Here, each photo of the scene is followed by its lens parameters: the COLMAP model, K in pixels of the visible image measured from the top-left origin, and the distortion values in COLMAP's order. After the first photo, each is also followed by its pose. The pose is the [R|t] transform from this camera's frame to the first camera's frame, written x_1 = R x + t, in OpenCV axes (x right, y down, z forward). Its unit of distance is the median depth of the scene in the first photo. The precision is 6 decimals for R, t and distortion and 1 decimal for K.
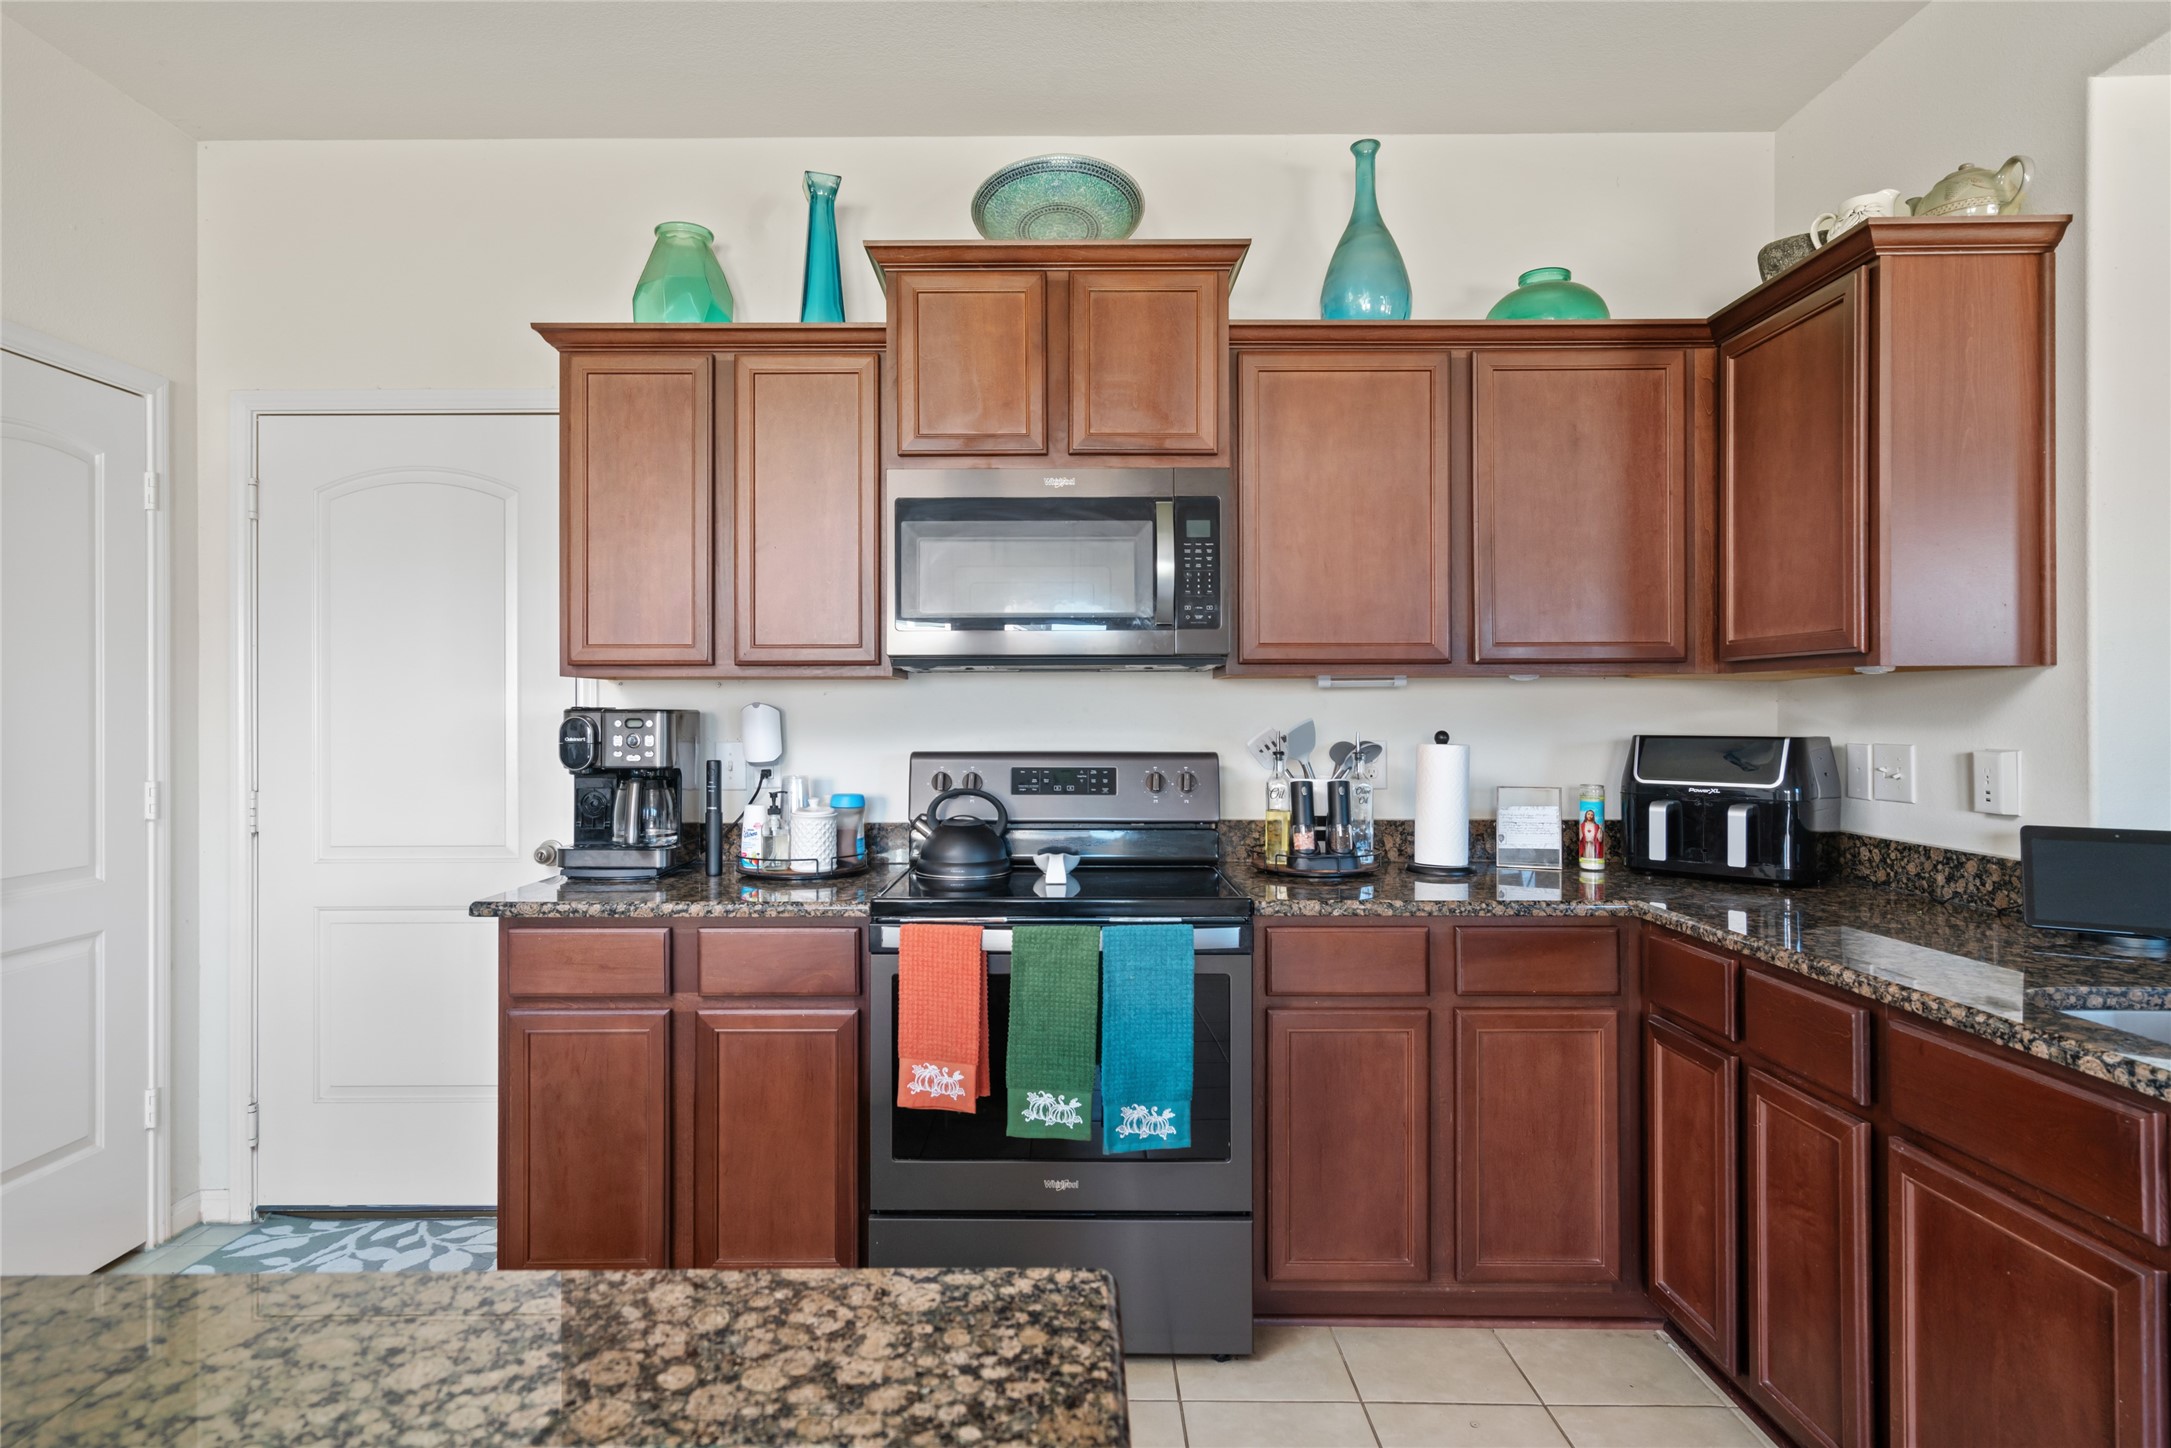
lens RADIAL K [[1208.3, 0, 1078.5], [0, 1208.3, 711.8], [0, 0, 1]] dist [0.002868, 0.000667]
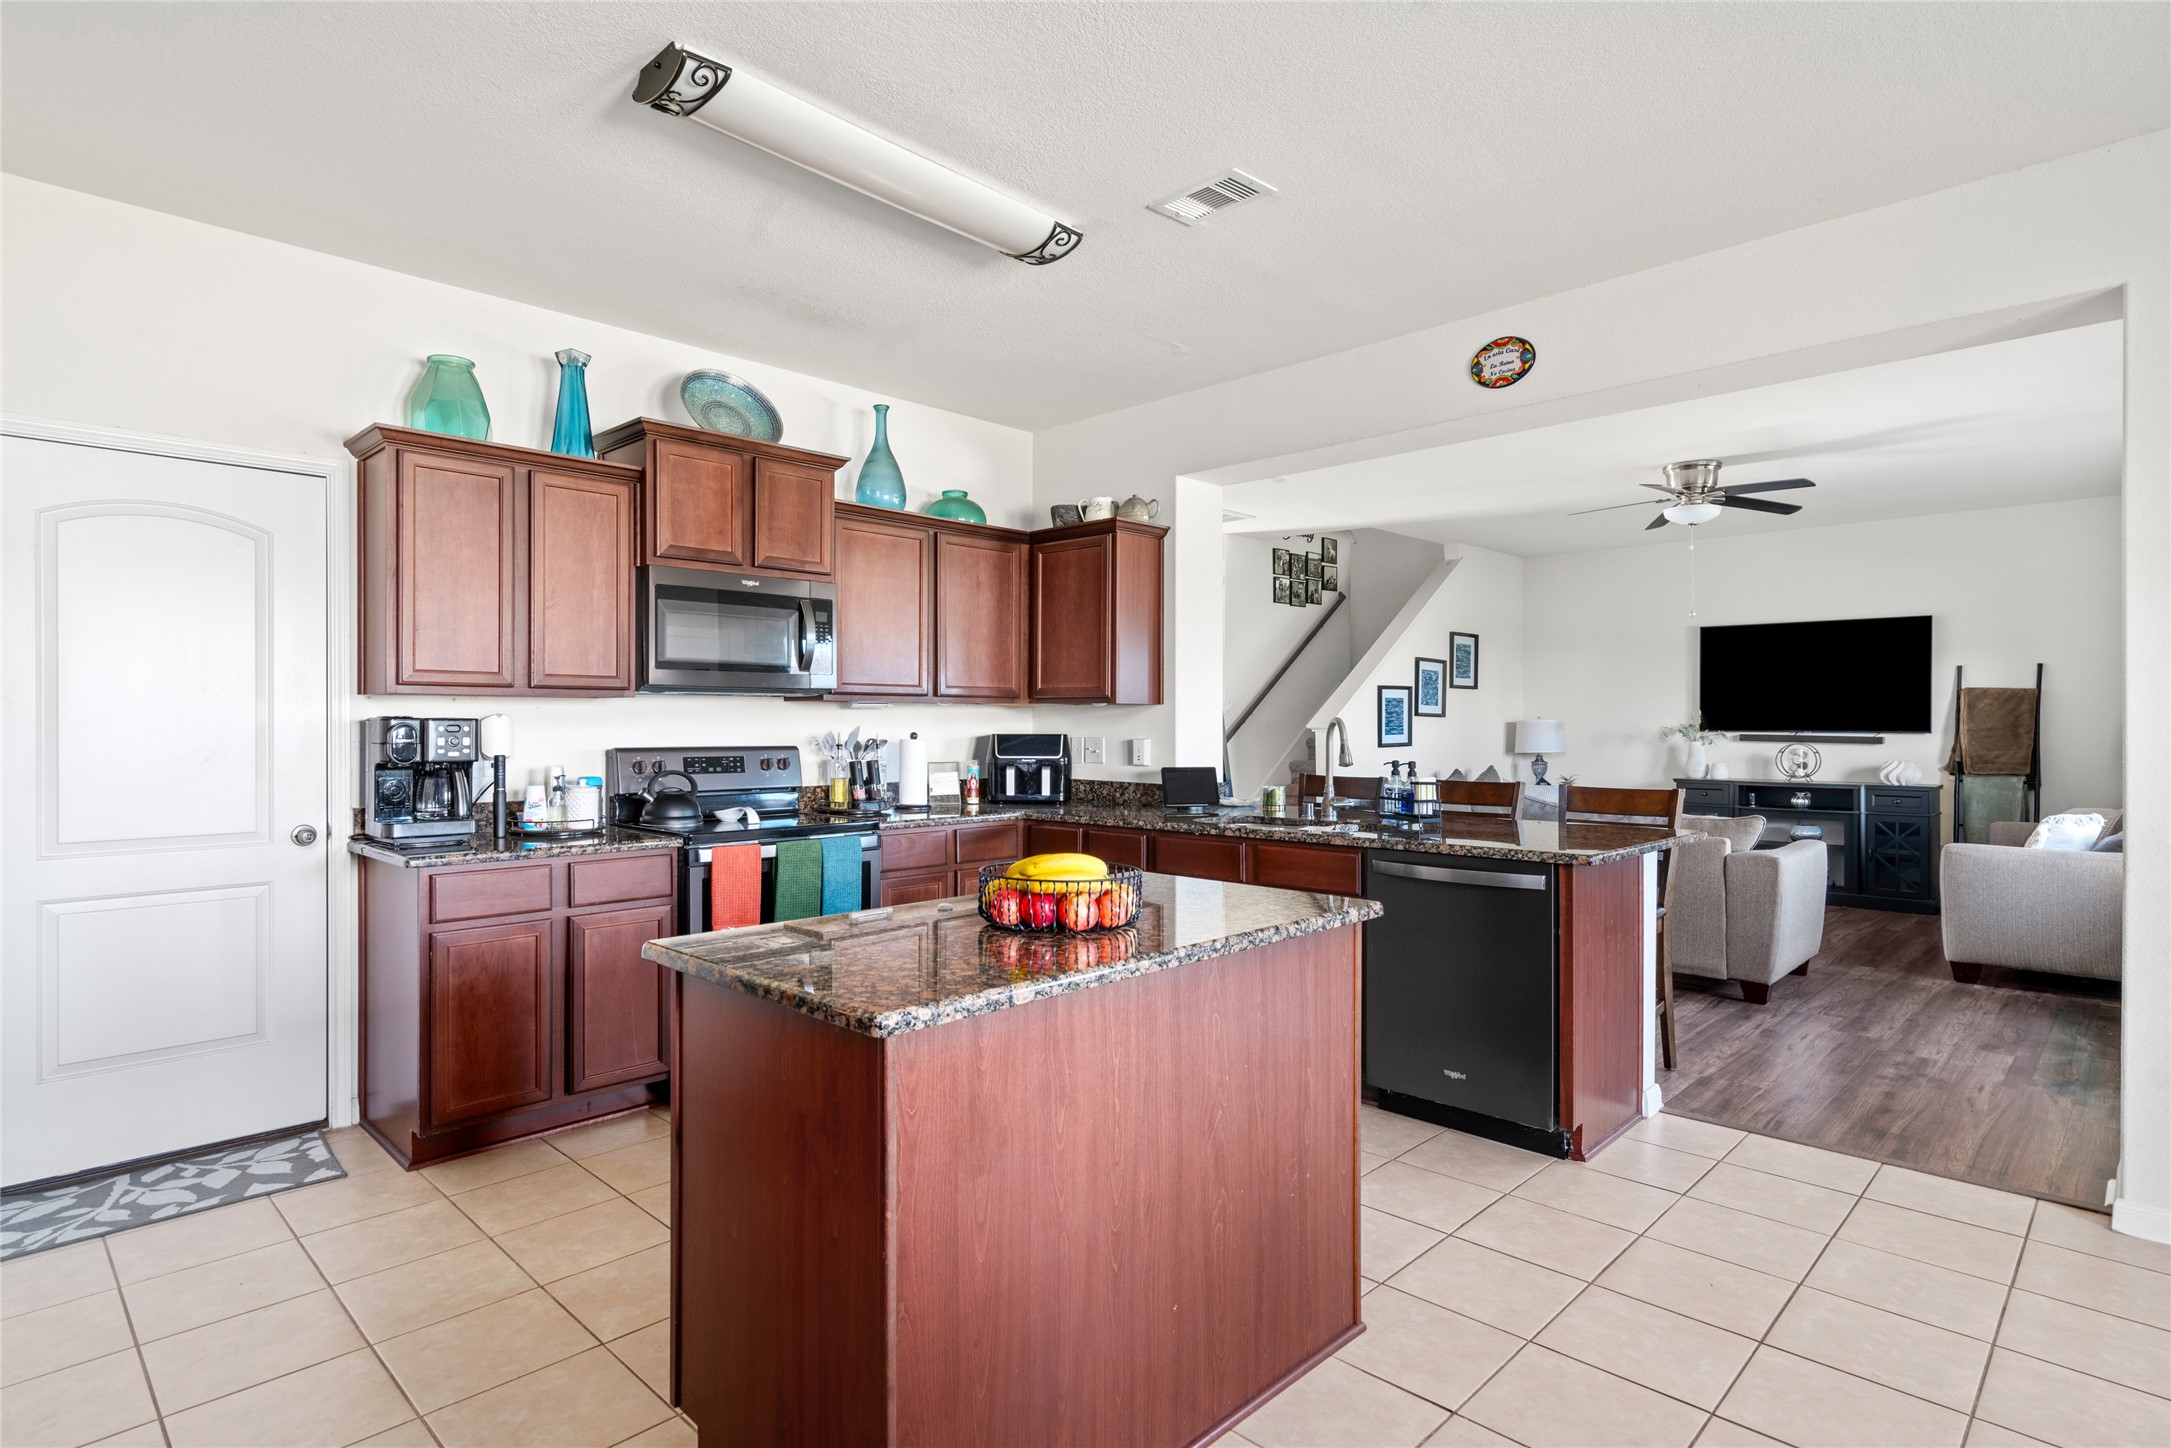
lens RADIAL K [[1113.6, 0, 1085.5], [0, 1113.6, 724.0], [0, 0, 1]] dist [0.000066, -0.000749]
pose [[0.694141, 0.002236, 0.719835, -0.769171], [-0.004205, 0.999991, 0.000949, 0.000389], [-0.719827, -0.003686, 0.694144, -0.383167]]
